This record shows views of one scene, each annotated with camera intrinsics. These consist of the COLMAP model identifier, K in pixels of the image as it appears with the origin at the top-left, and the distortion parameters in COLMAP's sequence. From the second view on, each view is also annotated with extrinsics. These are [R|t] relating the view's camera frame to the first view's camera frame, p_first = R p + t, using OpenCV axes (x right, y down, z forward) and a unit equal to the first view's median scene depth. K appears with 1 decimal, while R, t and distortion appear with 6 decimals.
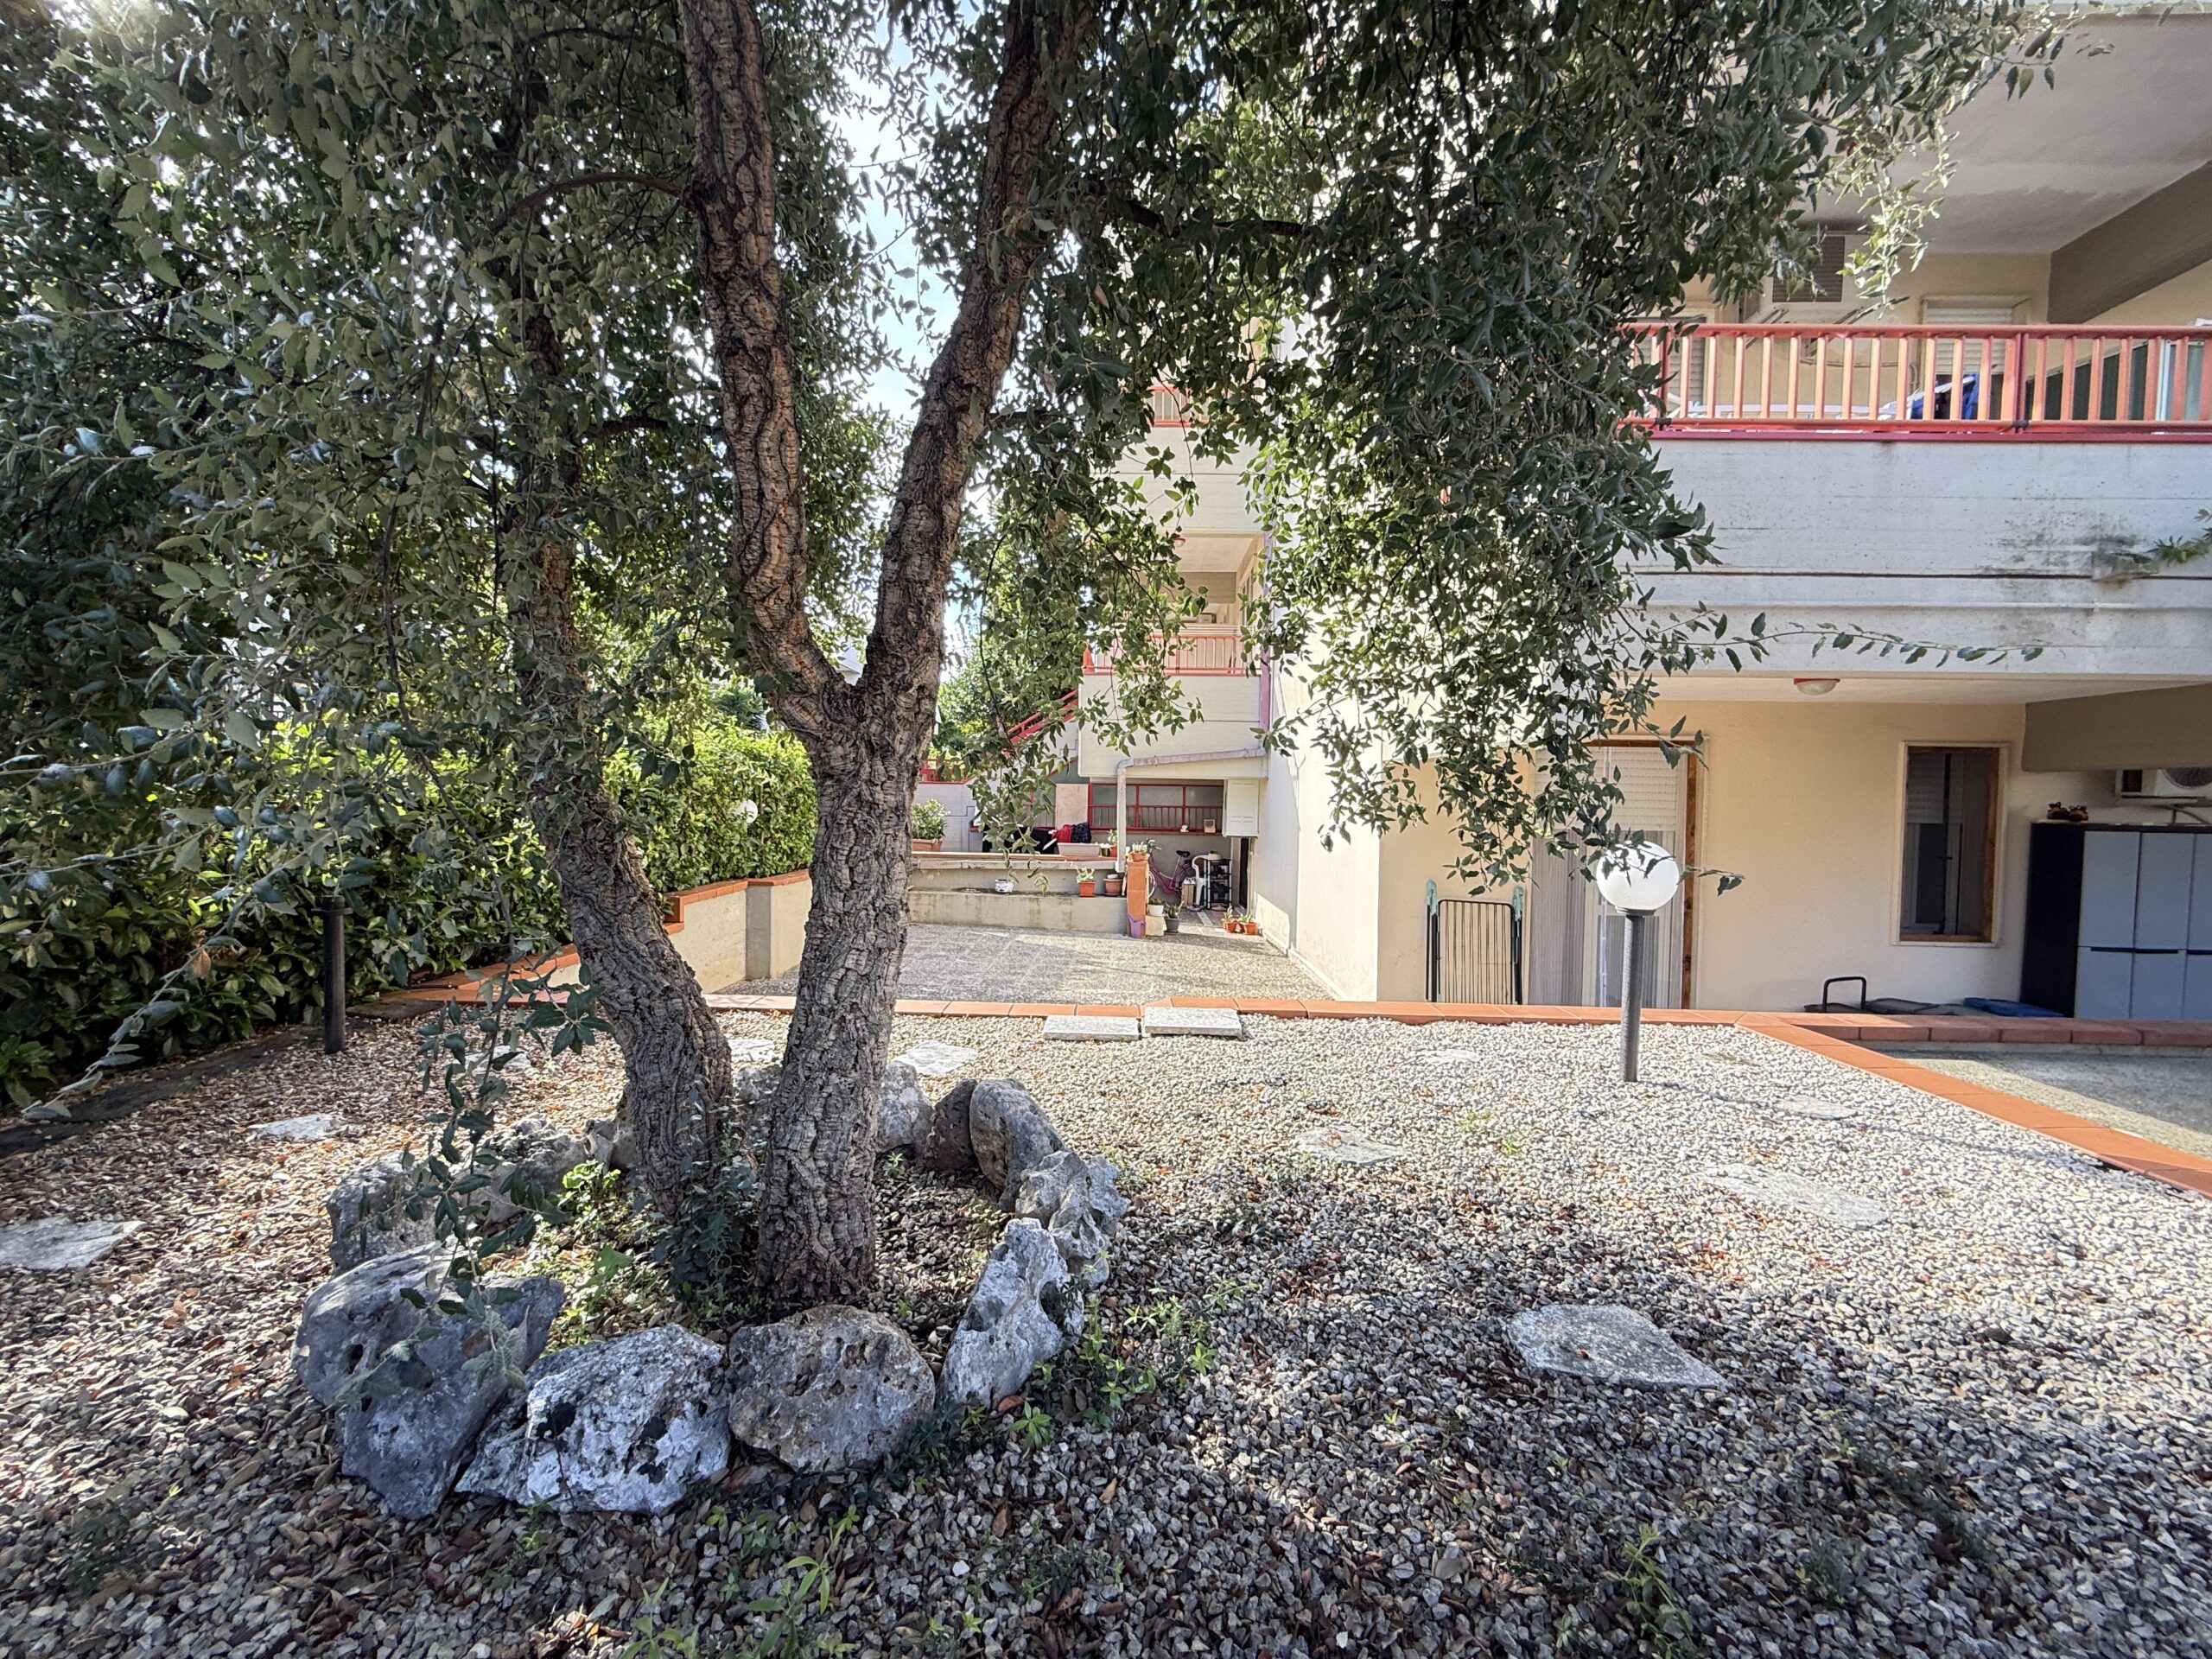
lens RADIAL K [[879.6, 0, 1106.9], [0, 879.6, 827.0], [0, 0, 1]] dist [-0.000126, 0.000324]
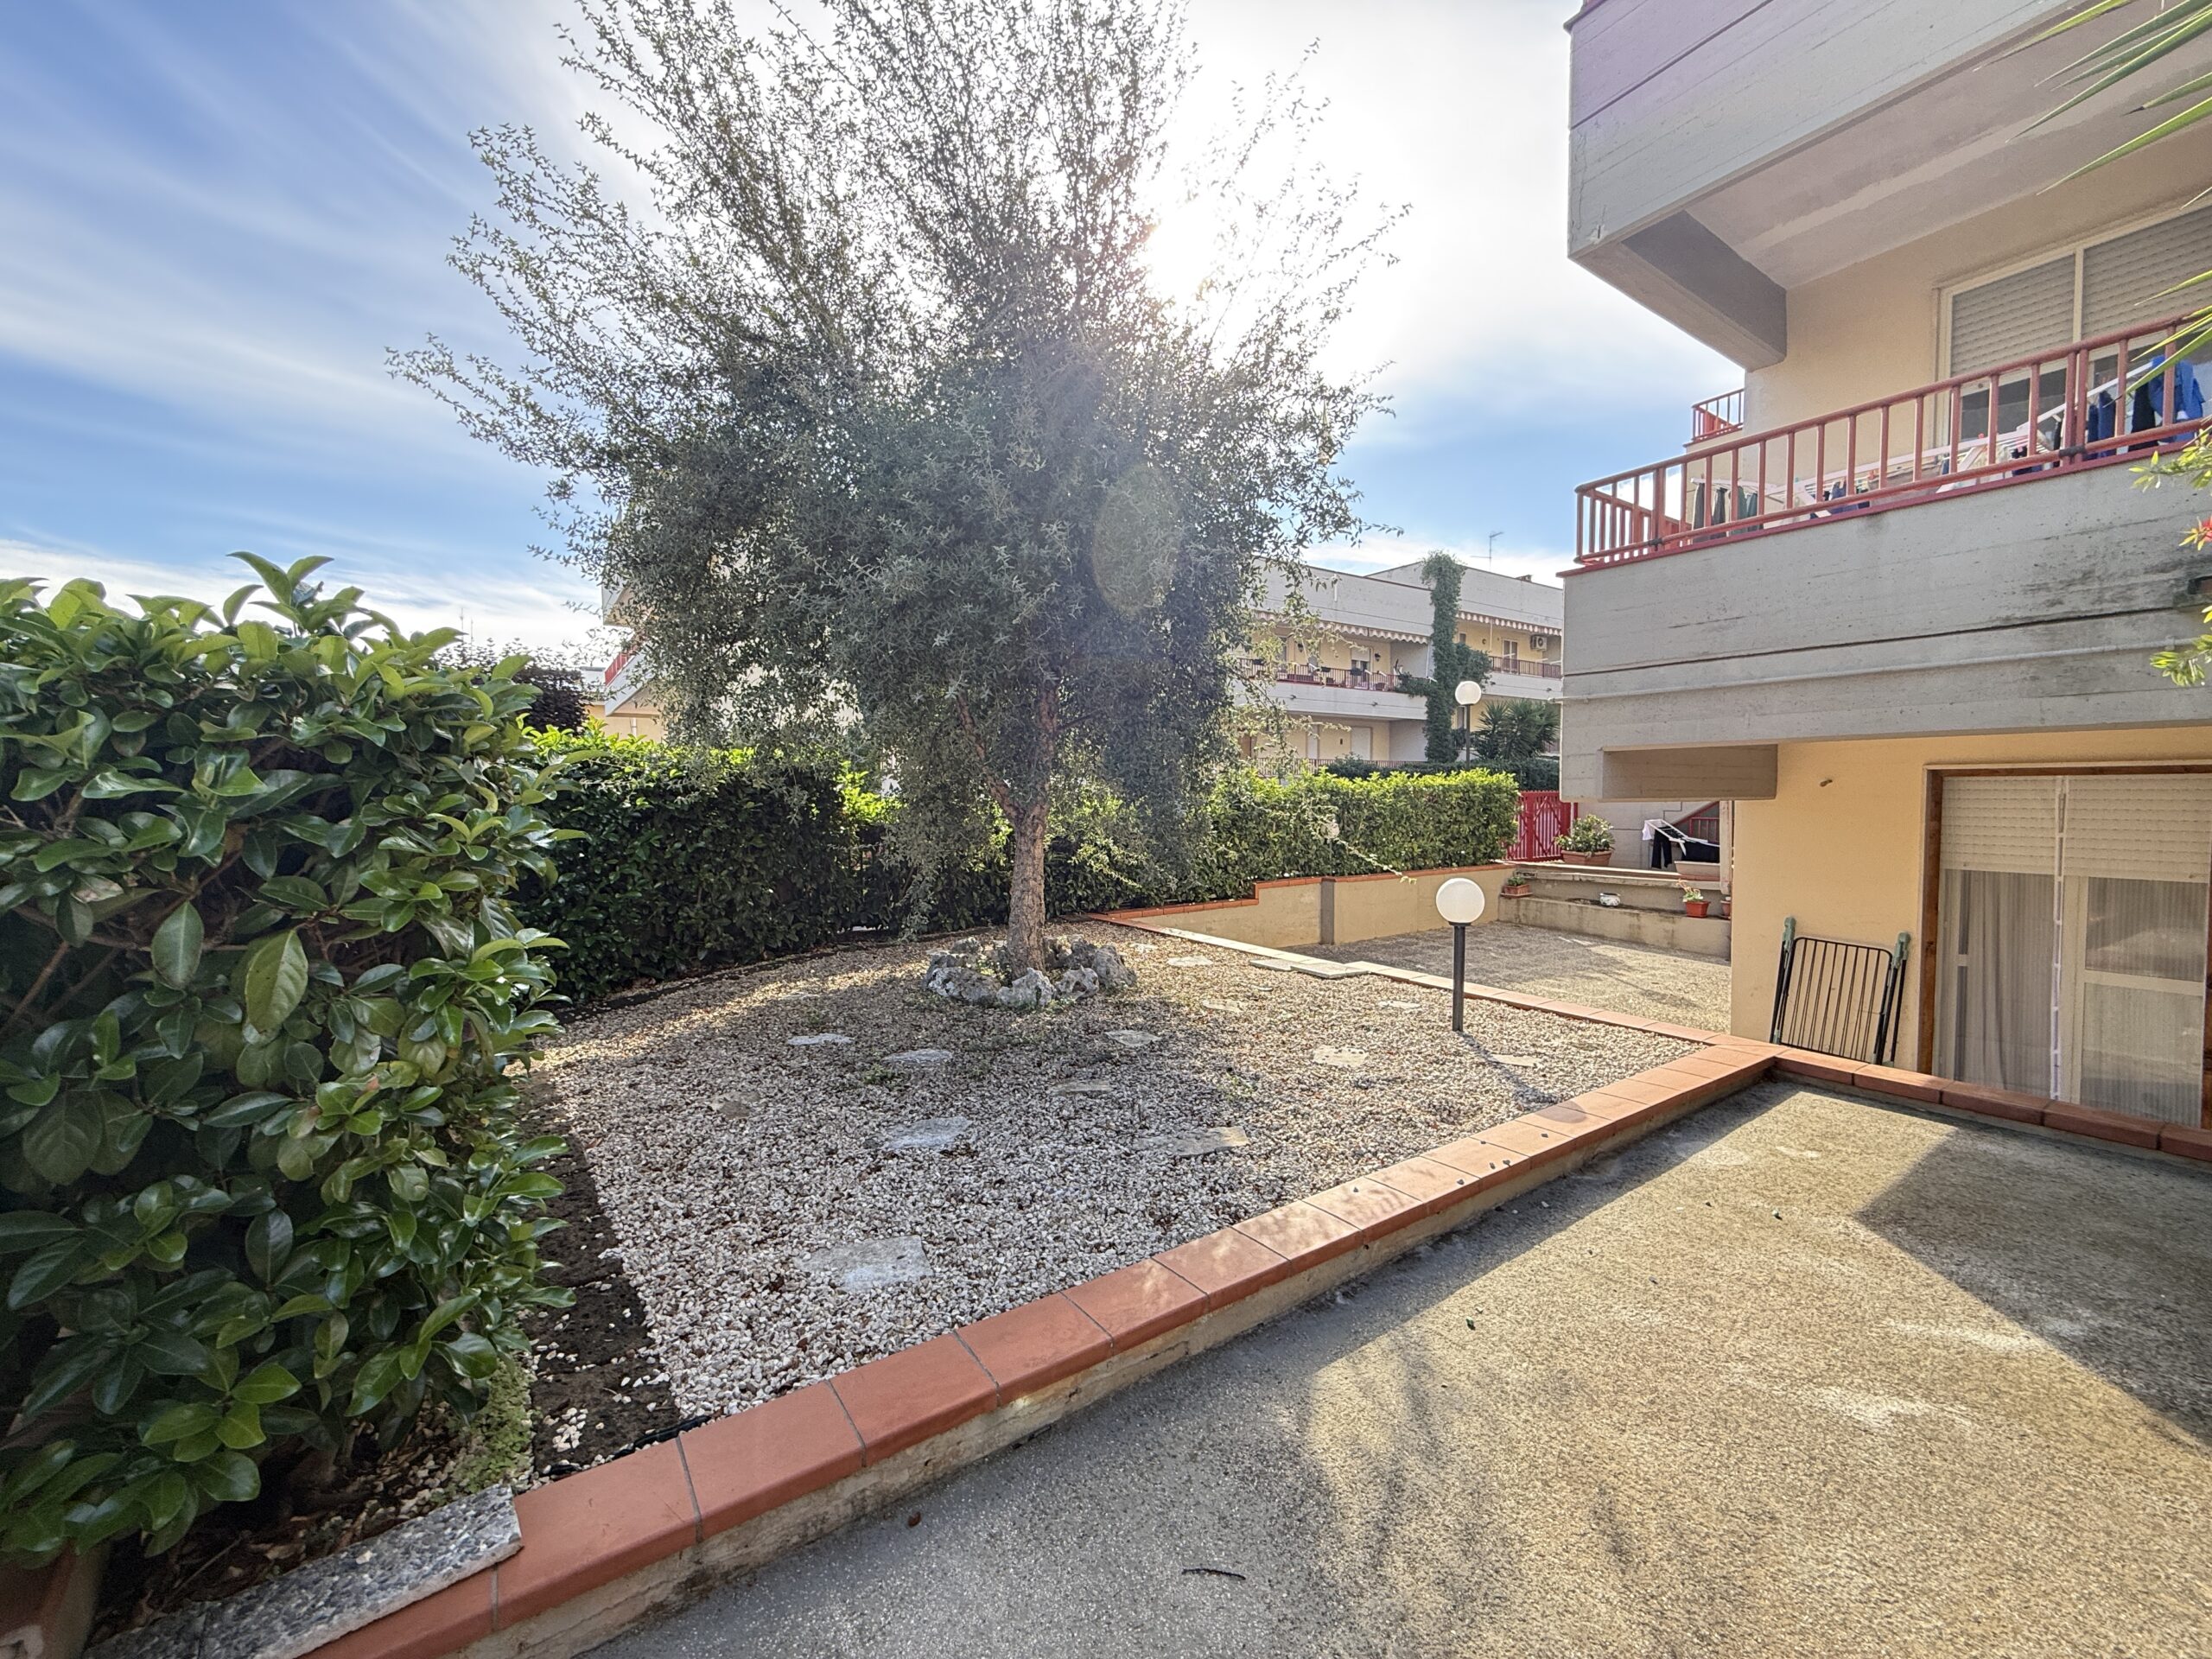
lens RADIAL K [[879.6, 0, 1110.2], [0, 879.6, 828.4], [0, 0, 1]] dist [-0.000126, 0.000324]
pose [[0.584529, 0.014880, -0.811237, 1.188422], [-0.012765, 0.999877, 0.009143, -0.062894], [0.811273, 0.005011, 0.584647, -0.333324]]
